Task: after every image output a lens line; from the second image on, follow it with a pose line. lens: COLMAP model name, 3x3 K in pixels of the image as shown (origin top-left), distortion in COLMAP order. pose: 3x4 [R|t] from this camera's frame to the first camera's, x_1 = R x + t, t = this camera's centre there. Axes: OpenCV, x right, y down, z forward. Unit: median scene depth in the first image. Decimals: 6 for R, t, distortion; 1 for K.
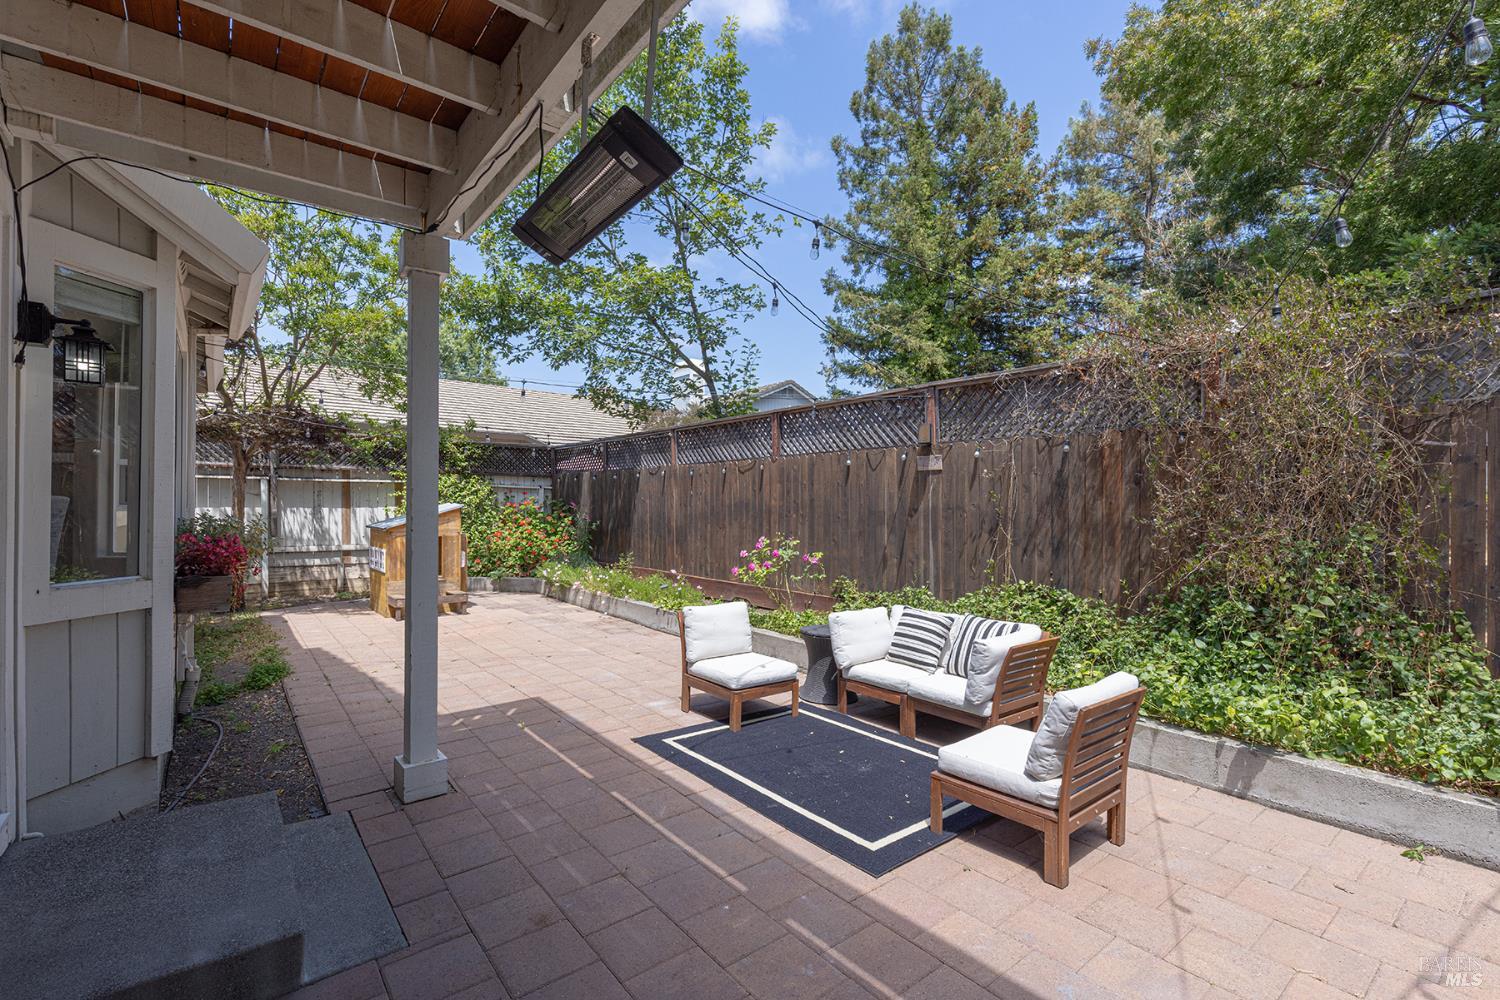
lens RADIAL K [[668.6, 0, 752.9], [0, 668.6, 500.0], [0, 0, 1]] dist [-0.000261, 0.000039]
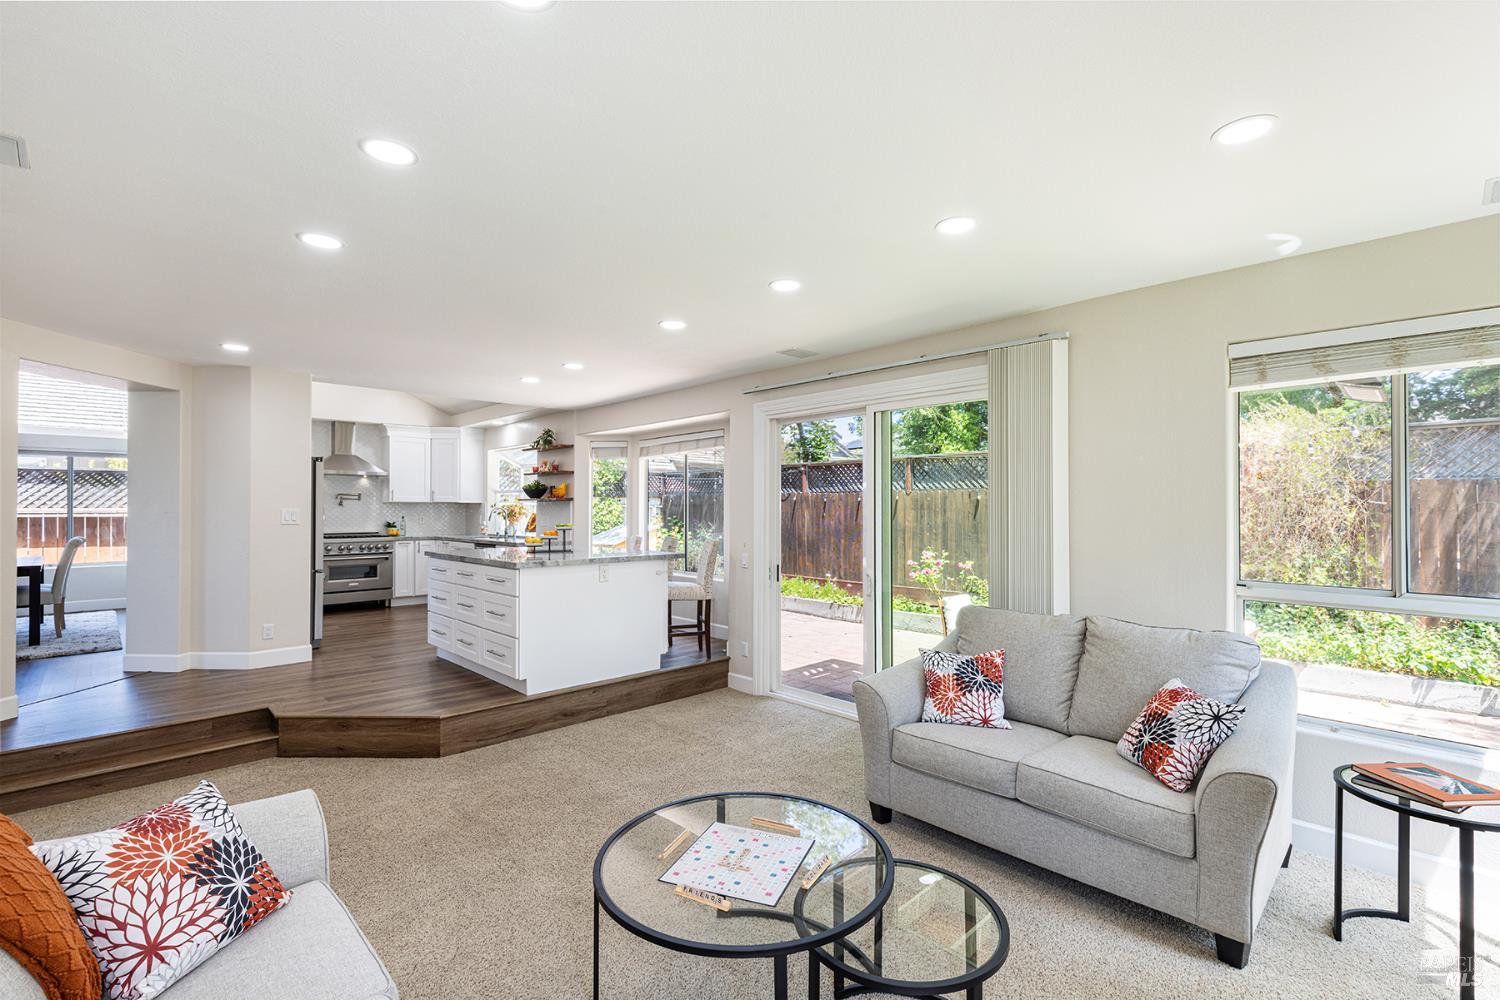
lens RADIAL K [[668.6, 0, 749.2], [0, 668.6, 505.8], [0, 0, 1]] dist [-0.000261, 0.000039]
pose [[0.995273, -0.004160, 0.097023, -0.505894], [0.003705, 0.999981, 0.004875, -0.049069], [-0.097041, -0.004492, 0.995270, -0.387337]]
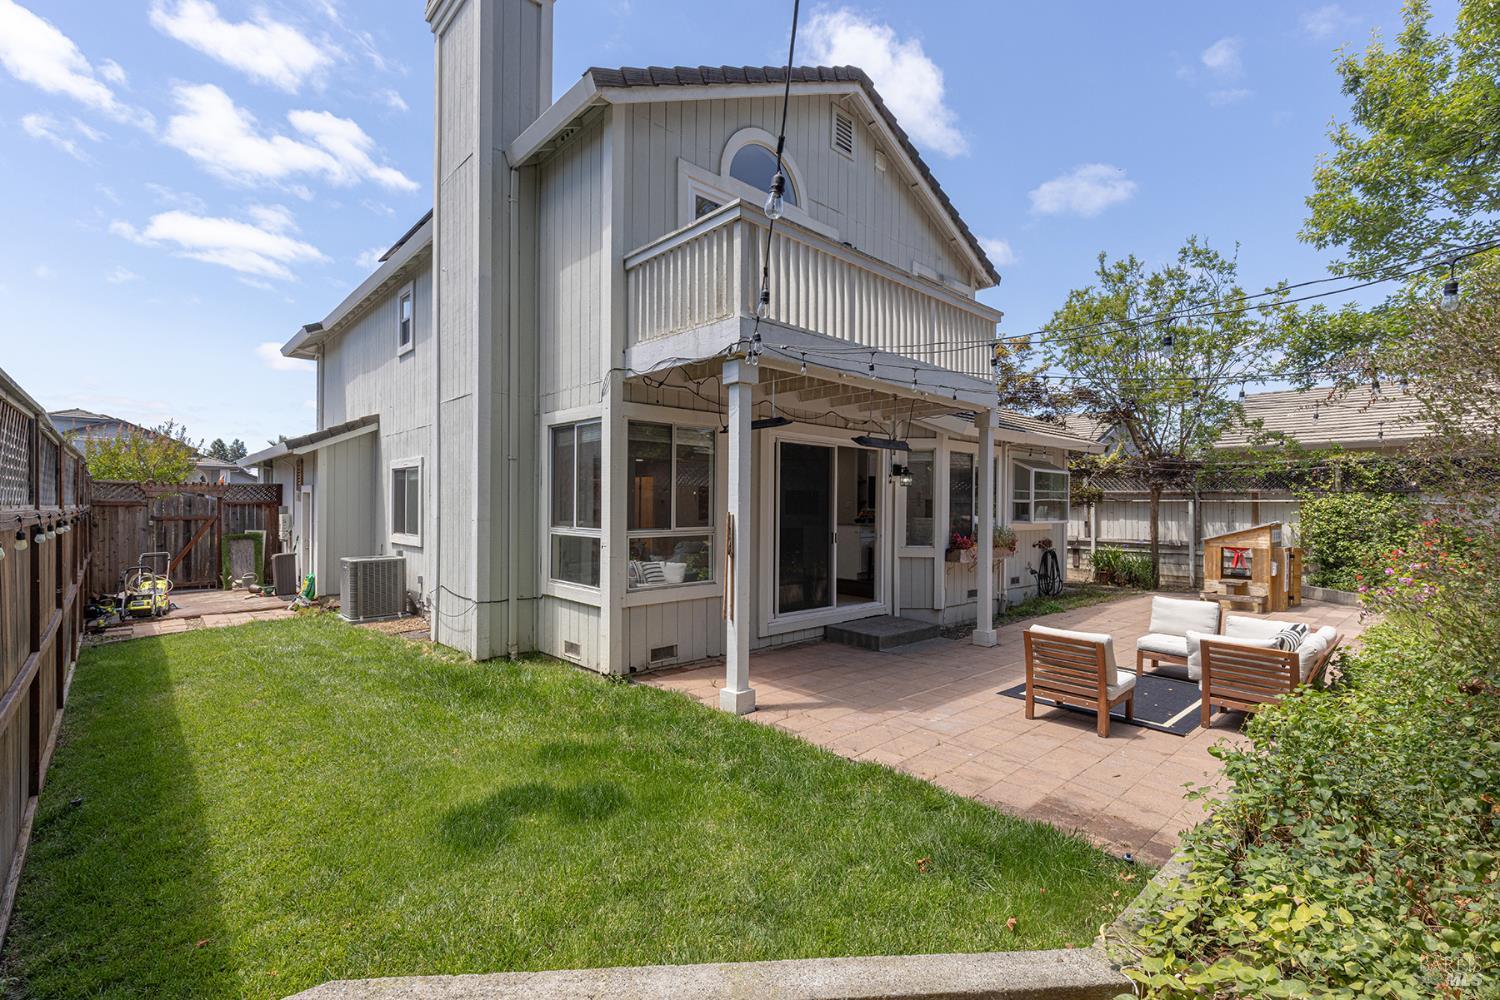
lens RADIAL K [[668.6, 0, 751.7], [0, 668.6, 505.7], [0, 0, 1]] dist [-0.000261, 0.000039]
pose [[0.064562, -0.007721, -0.997884, 0.912672], [0.003754, 0.999965, -0.007494, -0.024095], [0.997907, -0.003262, 0.064589, 0.005293]]
